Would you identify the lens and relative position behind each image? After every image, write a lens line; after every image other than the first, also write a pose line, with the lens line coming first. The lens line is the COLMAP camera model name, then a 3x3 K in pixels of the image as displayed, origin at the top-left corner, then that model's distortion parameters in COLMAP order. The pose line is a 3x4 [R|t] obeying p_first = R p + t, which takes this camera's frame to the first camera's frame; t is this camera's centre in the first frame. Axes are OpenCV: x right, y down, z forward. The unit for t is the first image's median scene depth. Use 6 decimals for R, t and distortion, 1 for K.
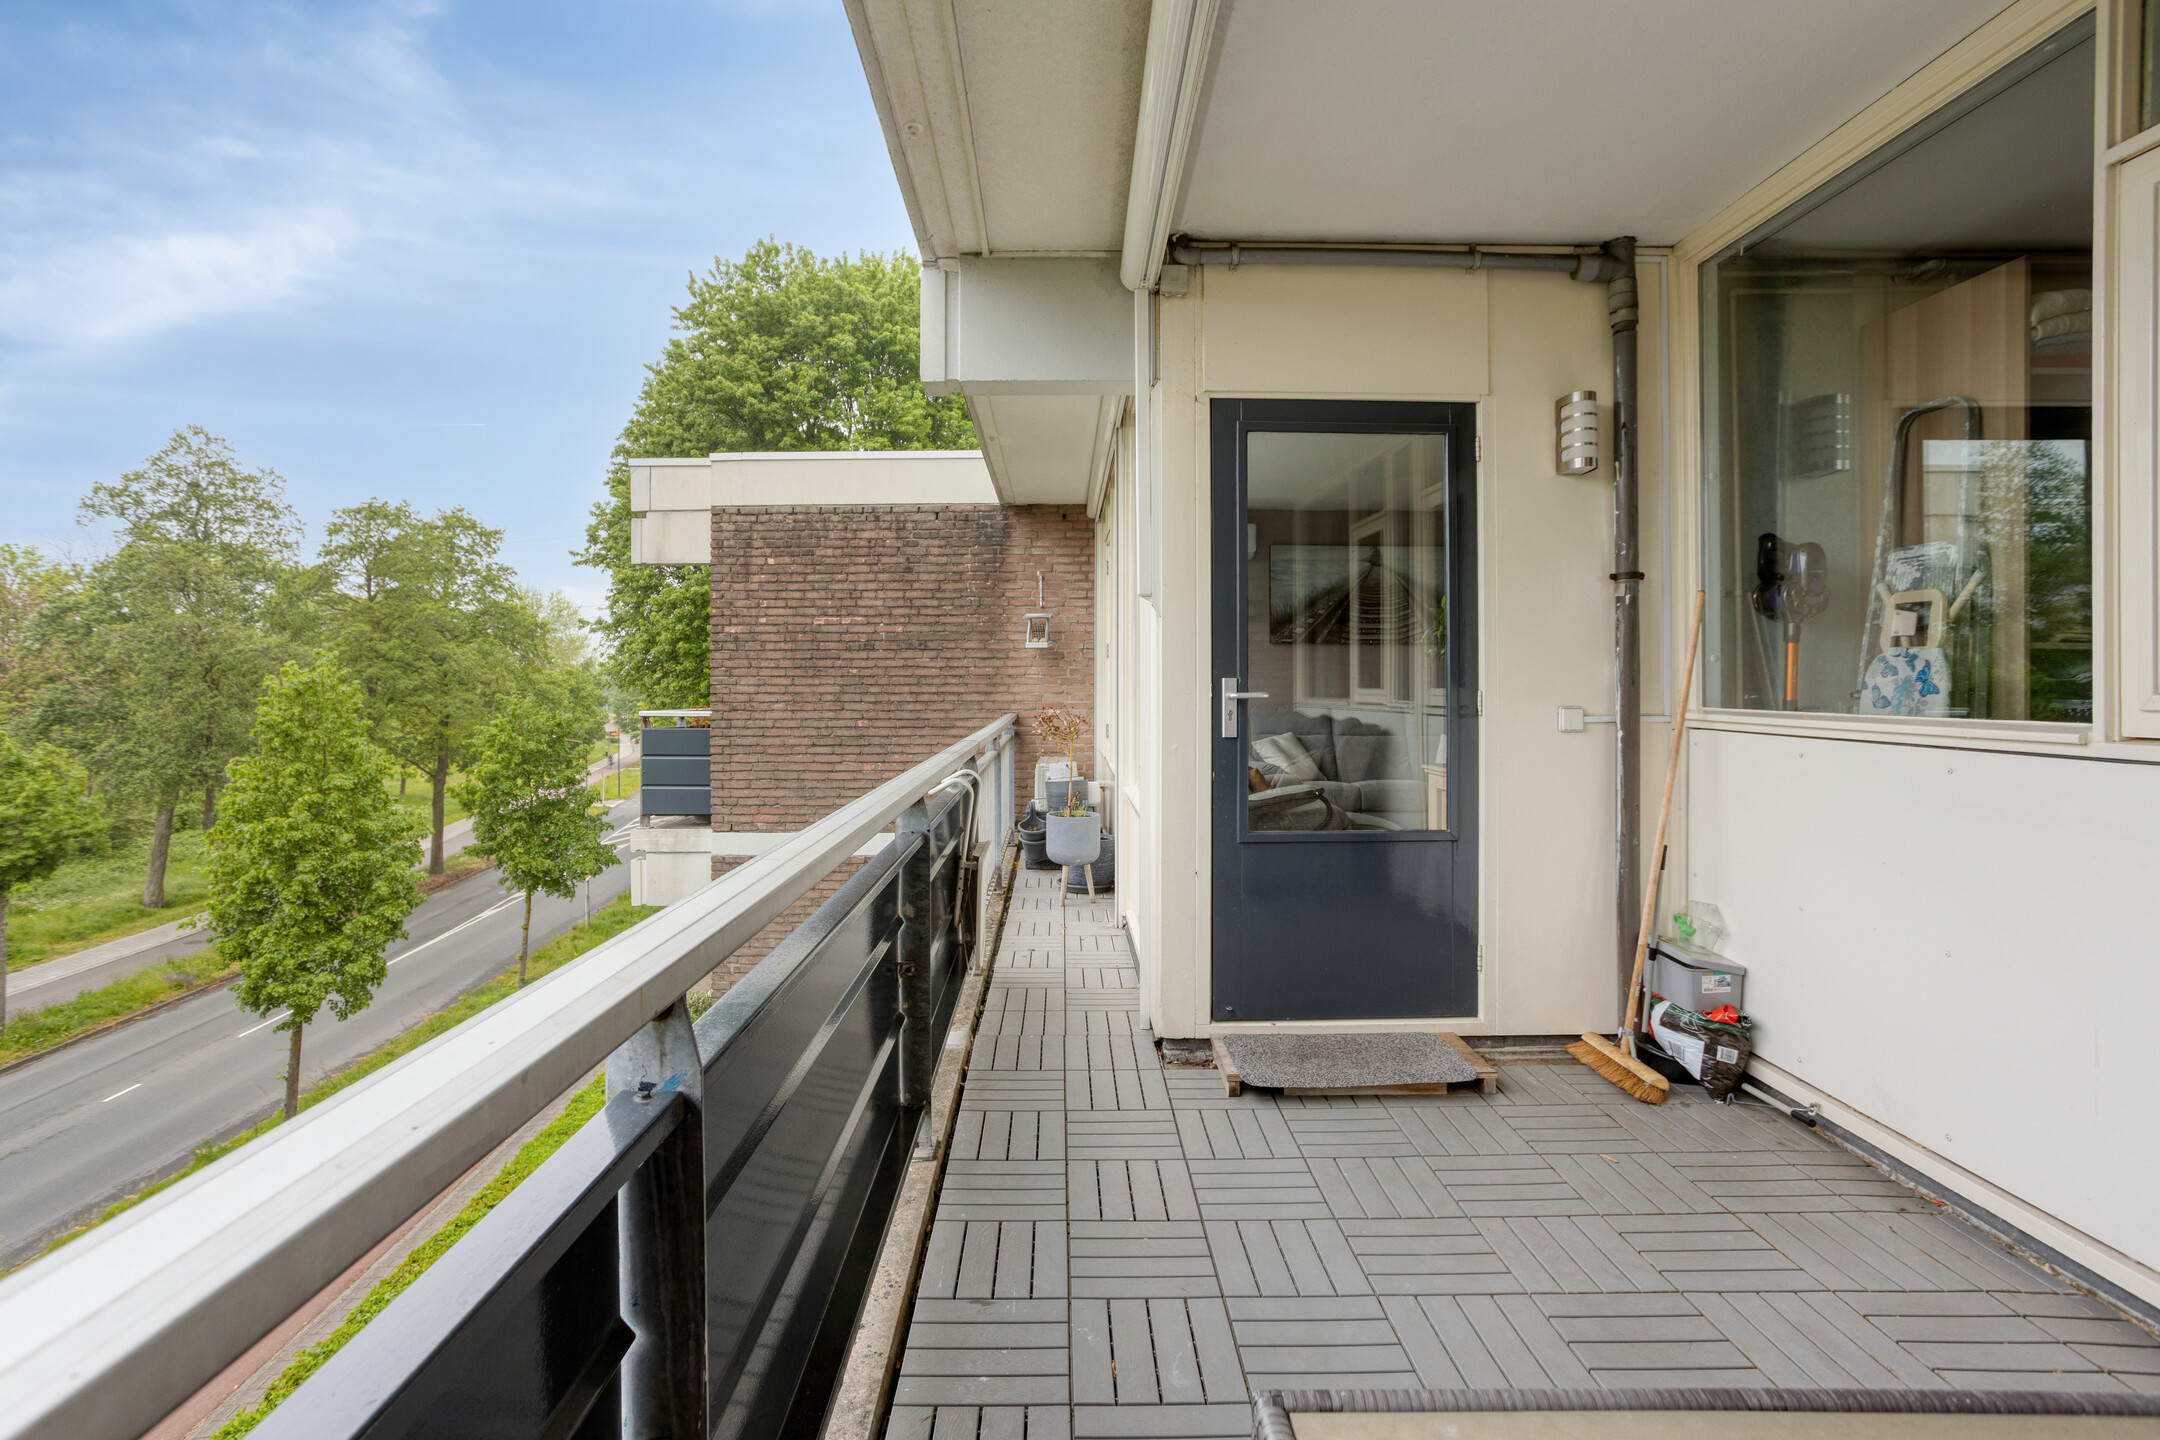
lens RADIAL K [[1046.8, 0, 1079.4], [0, 1046.8, 683.3], [0, 0, 1]] dist [-0.069763, 0.042618]
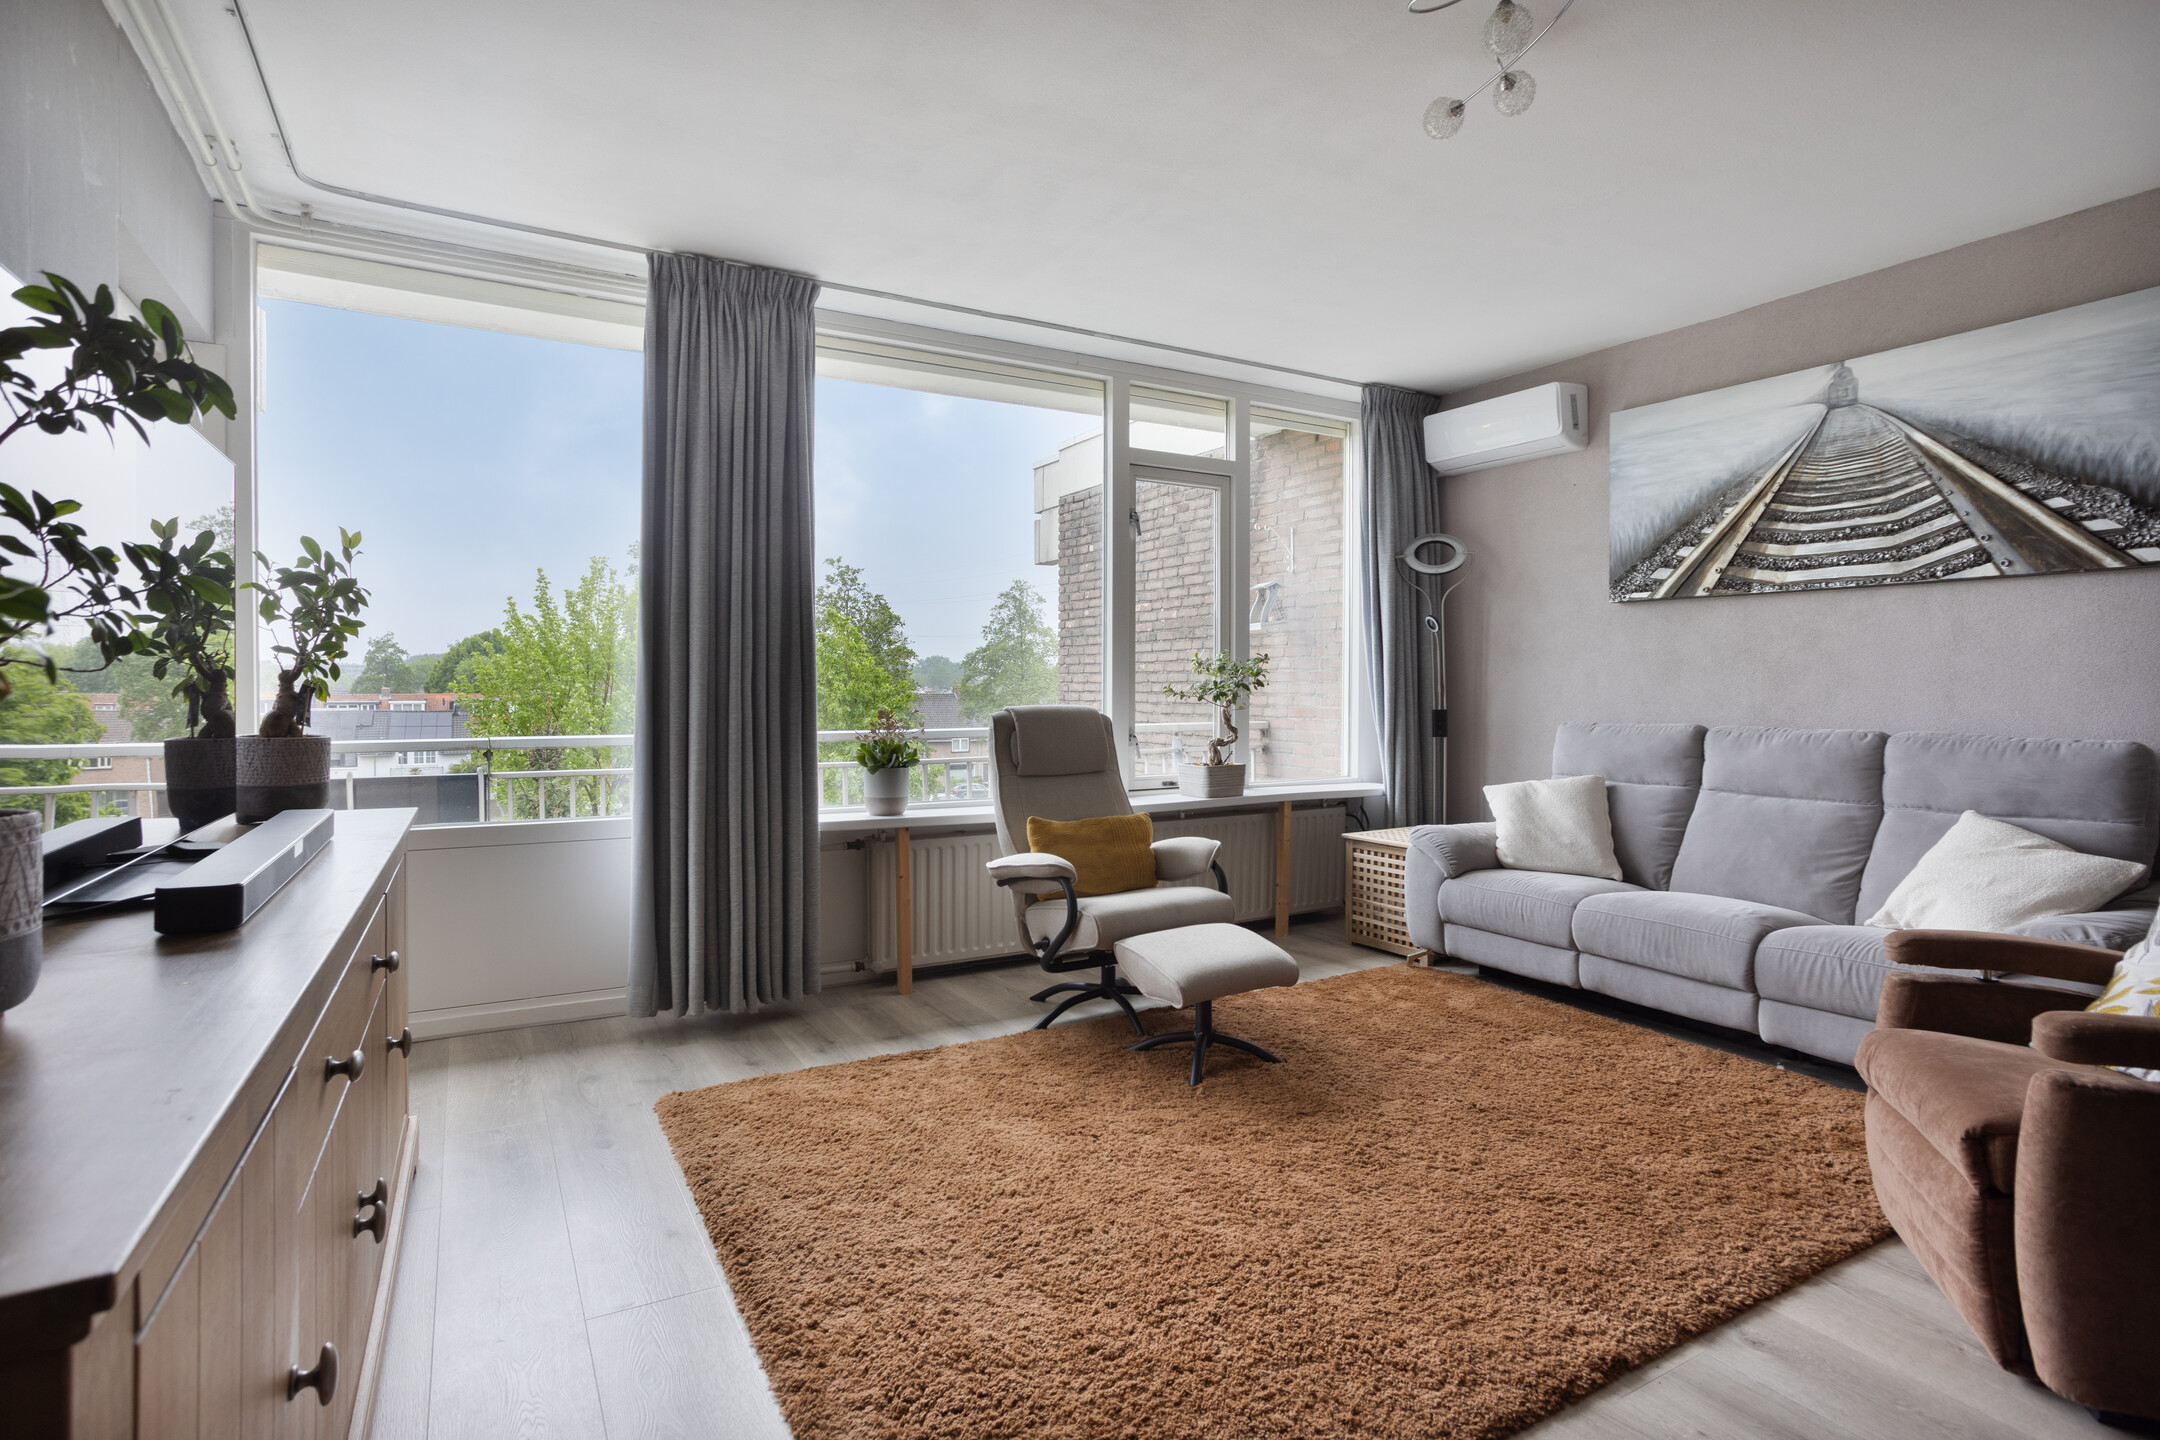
lens RADIAL K [[1043.7, 0, 1071.8], [0, 1043.7, 684.7], [0, 0, 1]] dist [-0.047695, 0.027244]
pose [[0.494489, 0.004066, -0.869174, 0.500174], [-0.004687, 0.999987, 0.002012, 0.002019], [0.869171, 0.003079, 0.494502, 0.525129]]
